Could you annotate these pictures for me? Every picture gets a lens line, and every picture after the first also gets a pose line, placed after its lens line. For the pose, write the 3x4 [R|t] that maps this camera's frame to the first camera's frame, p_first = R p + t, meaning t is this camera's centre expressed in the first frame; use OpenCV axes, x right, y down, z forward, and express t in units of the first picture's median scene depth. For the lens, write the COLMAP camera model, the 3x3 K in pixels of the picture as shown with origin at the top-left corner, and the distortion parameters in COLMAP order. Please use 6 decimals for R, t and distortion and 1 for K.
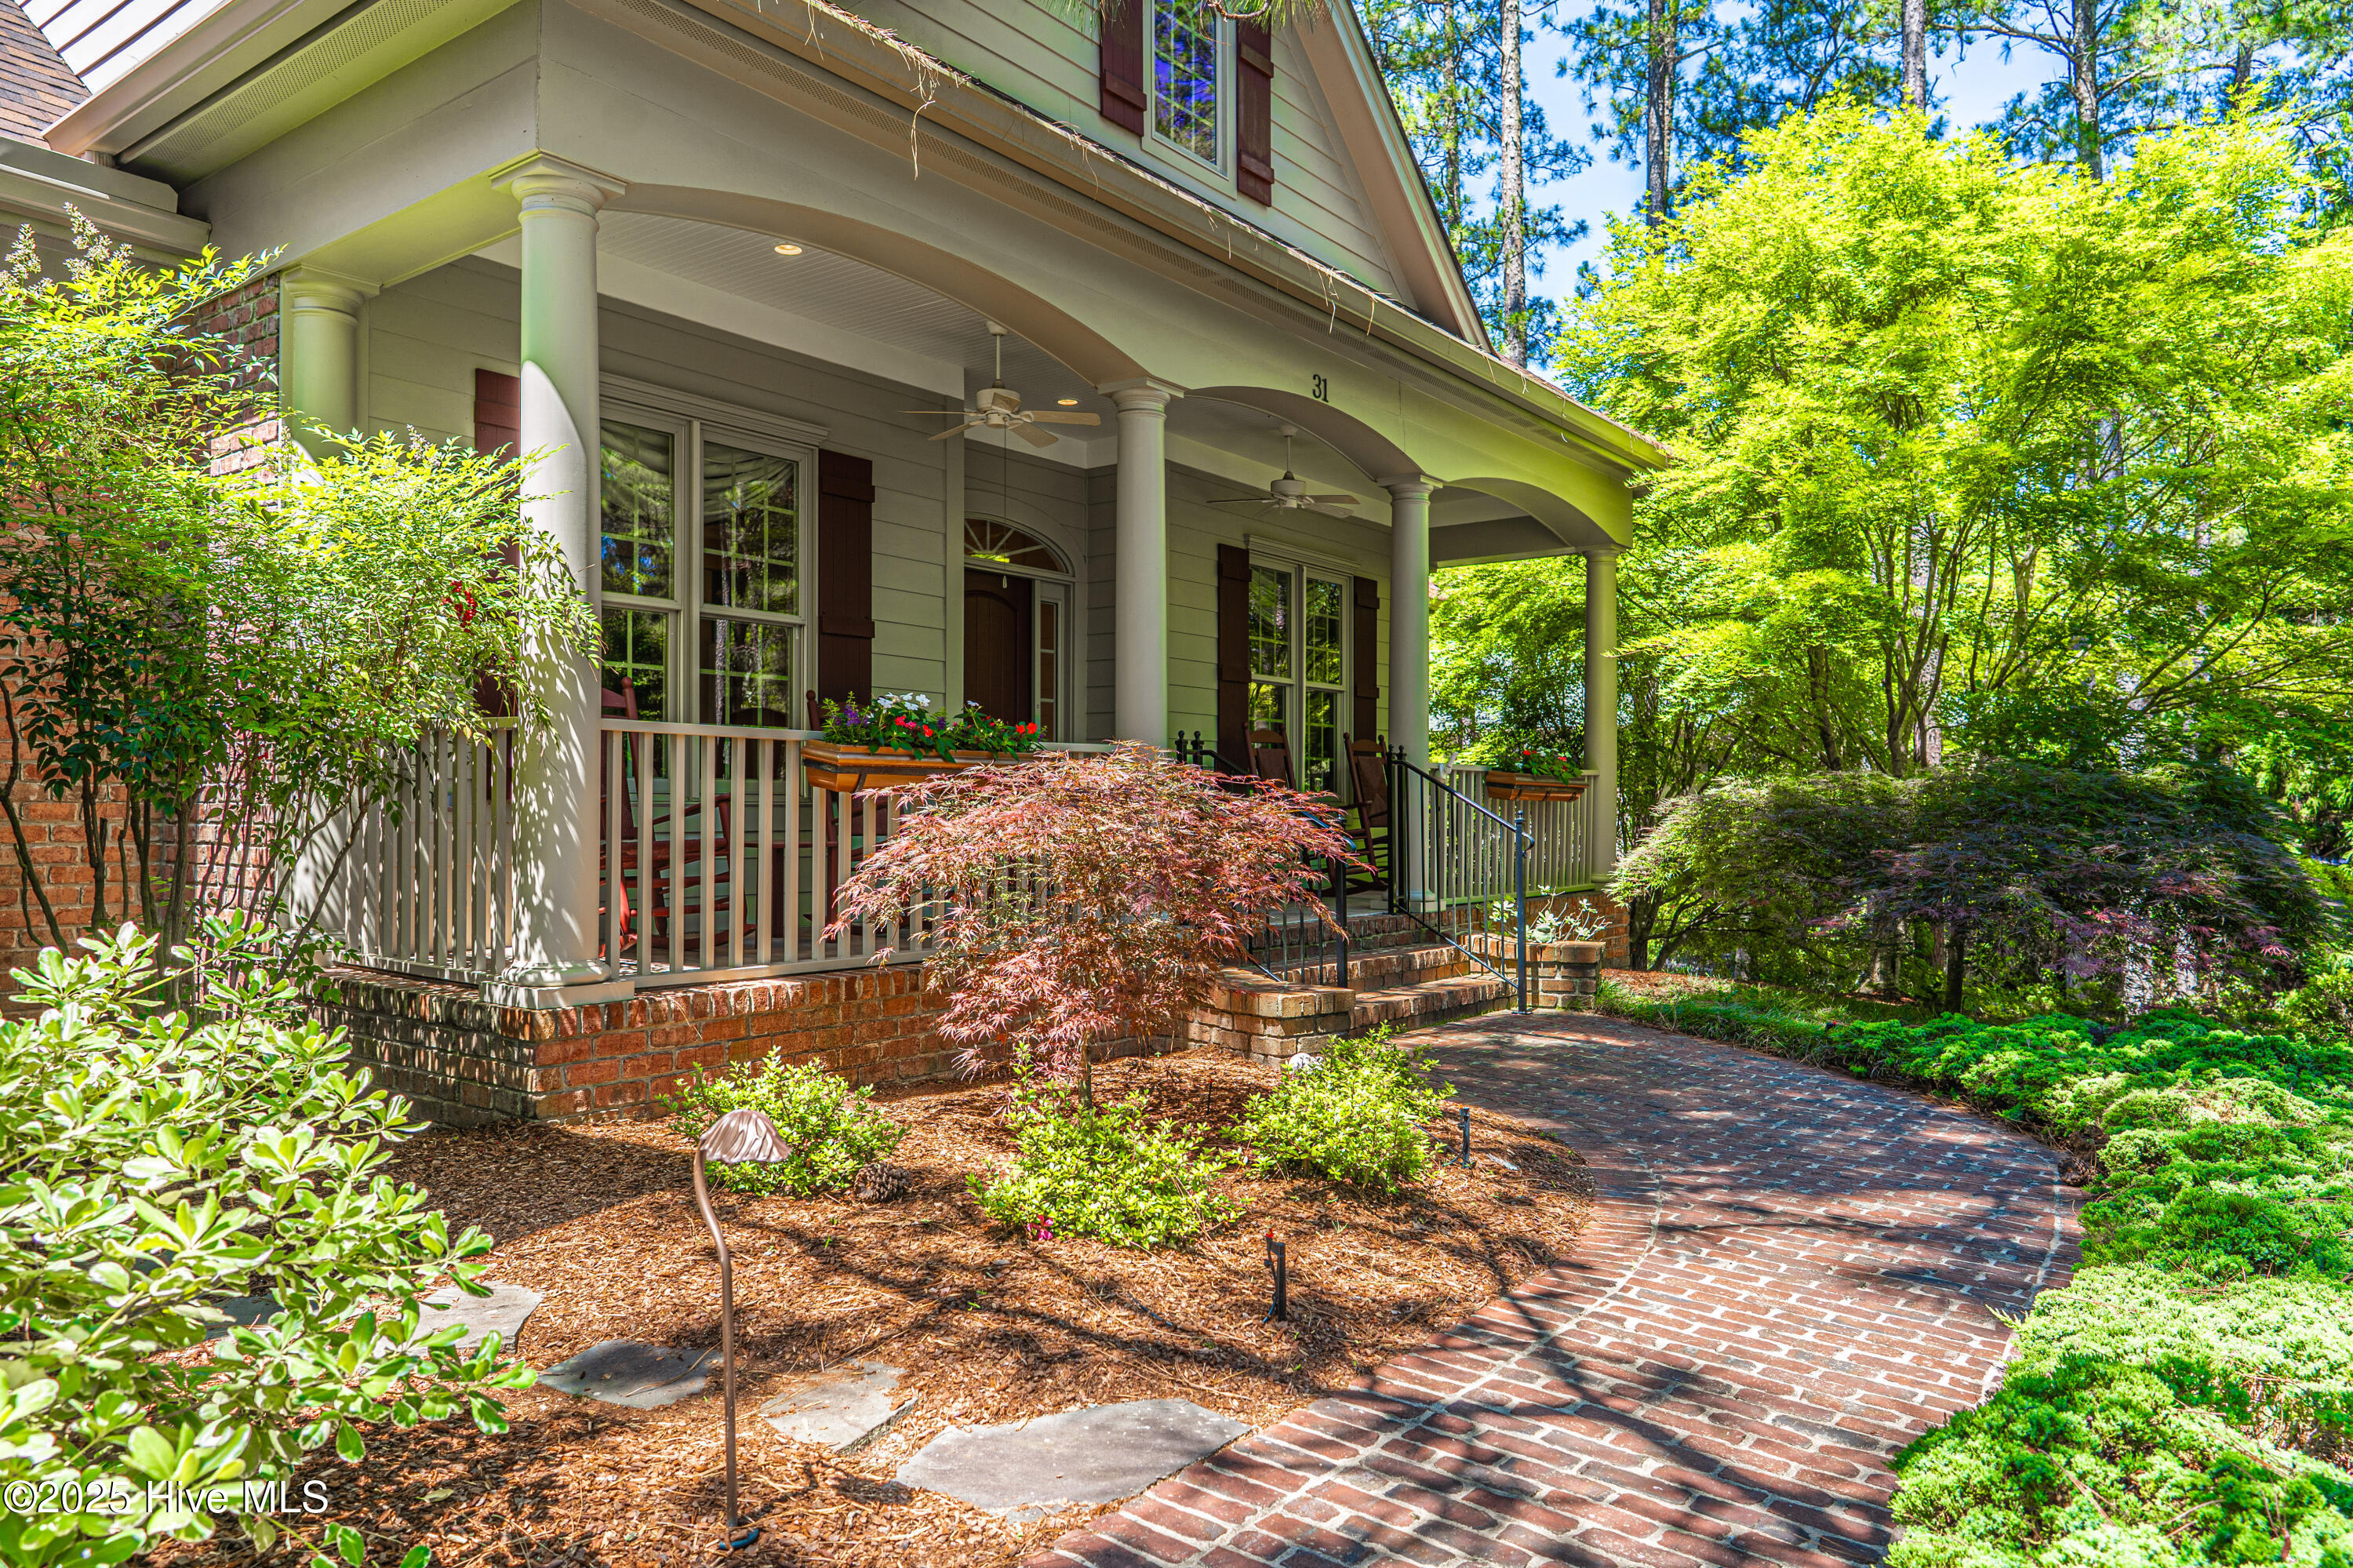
lens RADIAL K [[1597.3, 0, 1176.5], [0, 1597.3, 784.0], [0, 0, 1]] dist [-0.000829, -0.000004]
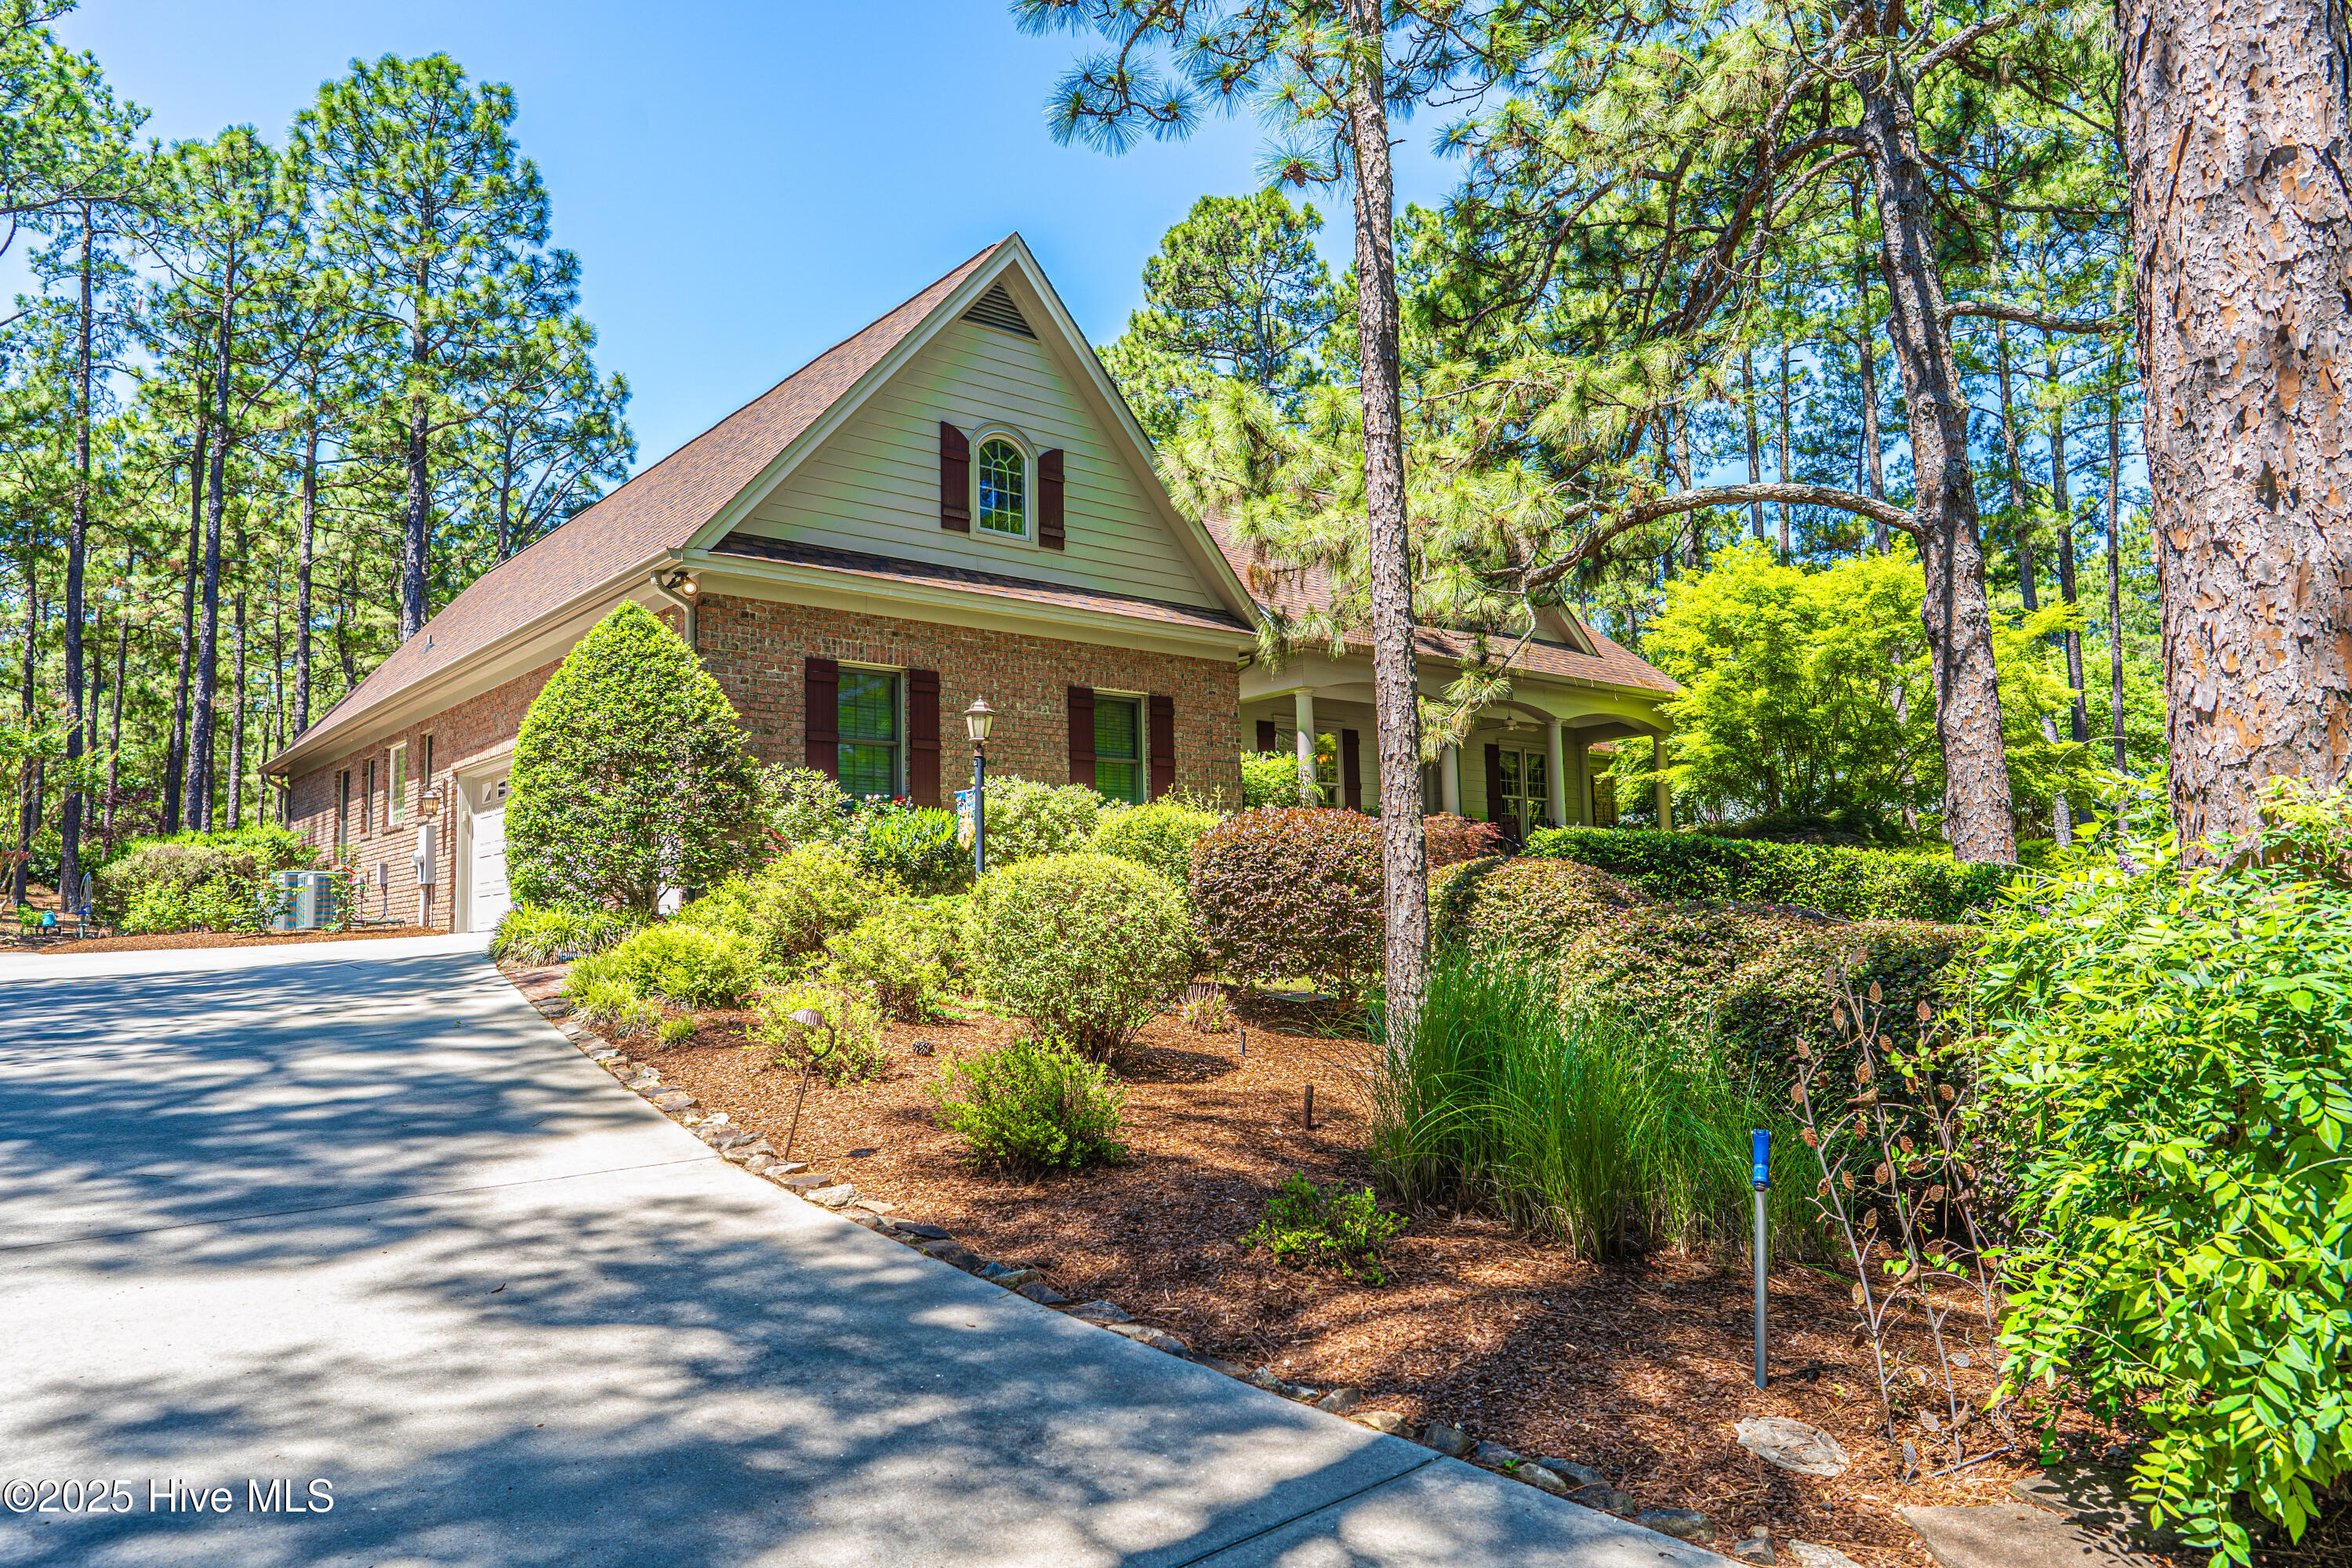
lens RADIAL K [[1542.4, 0, 1176.0], [0, 1542.4, 784.0], [0, 0, 1]] dist [-0.001178, 0.000914]
pose [[0.973357, -0.048471, -0.224114, 0.121739], [0.030609, 0.996121, -0.082499, 0.133257], [0.227244, 0.073441, 0.971065, -1.950588]]
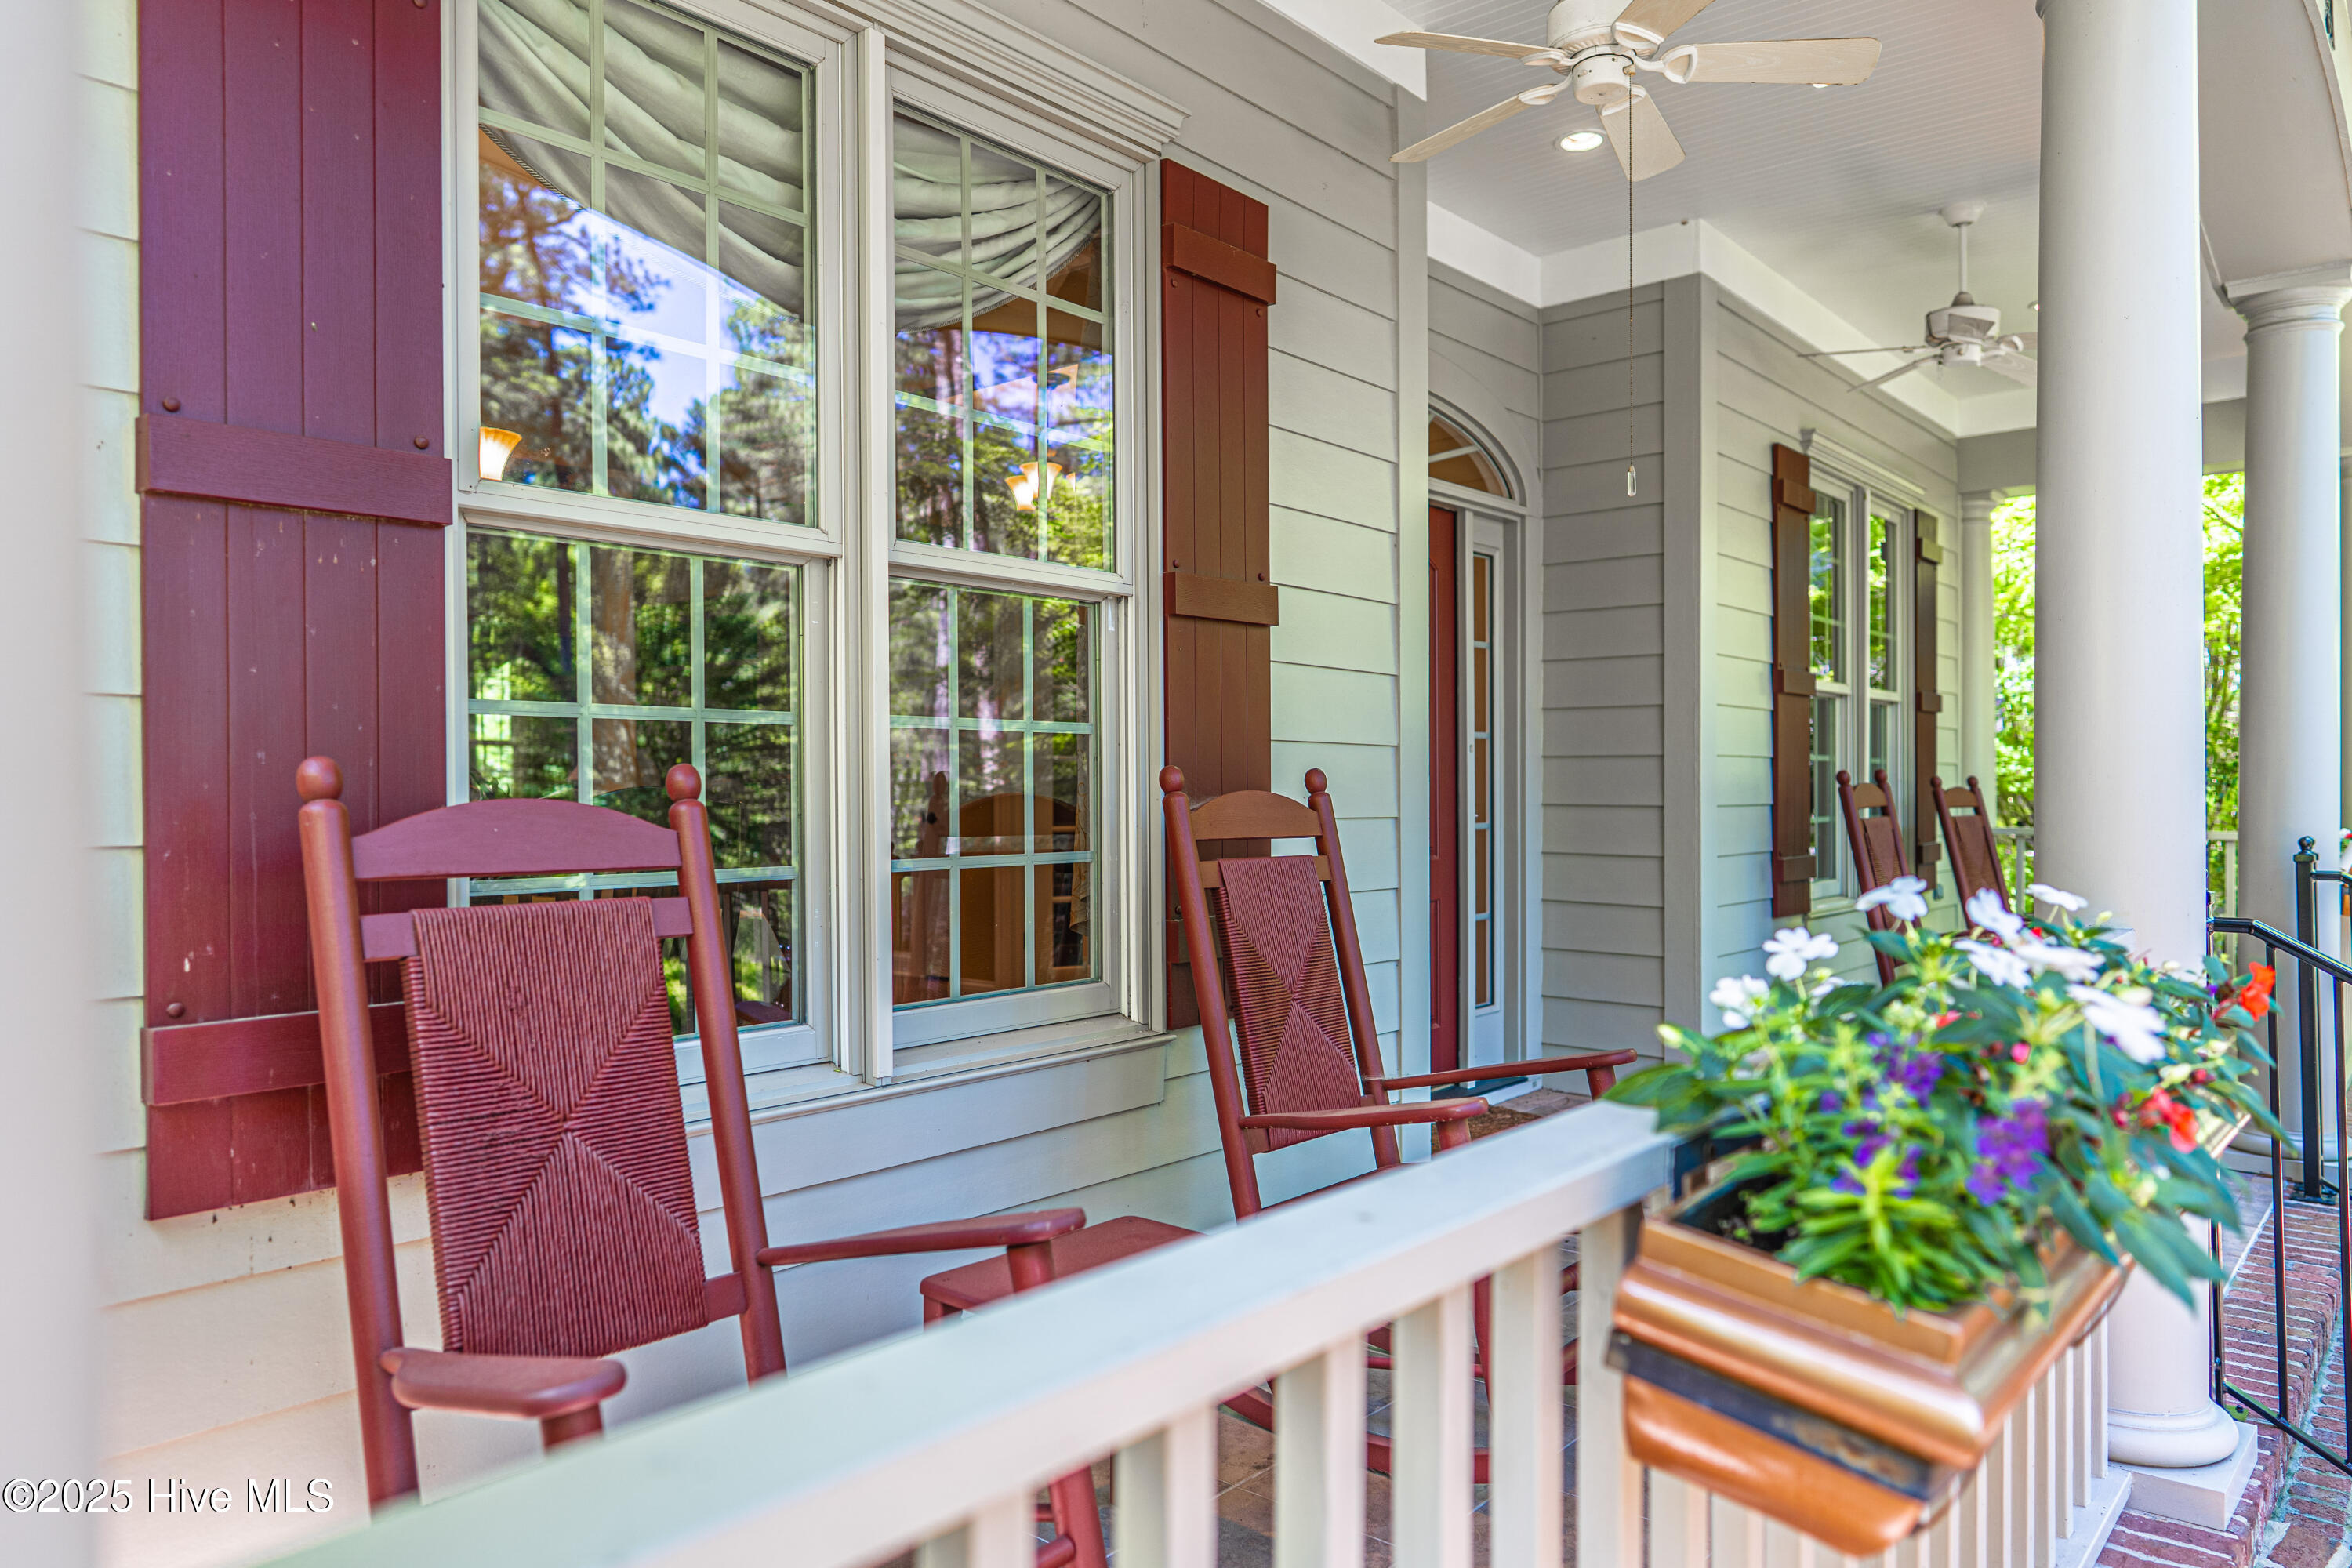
lens RADIAL K [[1542.4, 0, 1176.0], [0, 1542.4, 784.0], [0, 0, 1]] dist [-0.001178, 0.000914]
pose [[0.998473, -0.008908, -0.054513, -0.194491], [0.009792, 0.999825, 0.015965, -0.056008], [0.054361, -0.016474, 0.998385, 0.589972]]
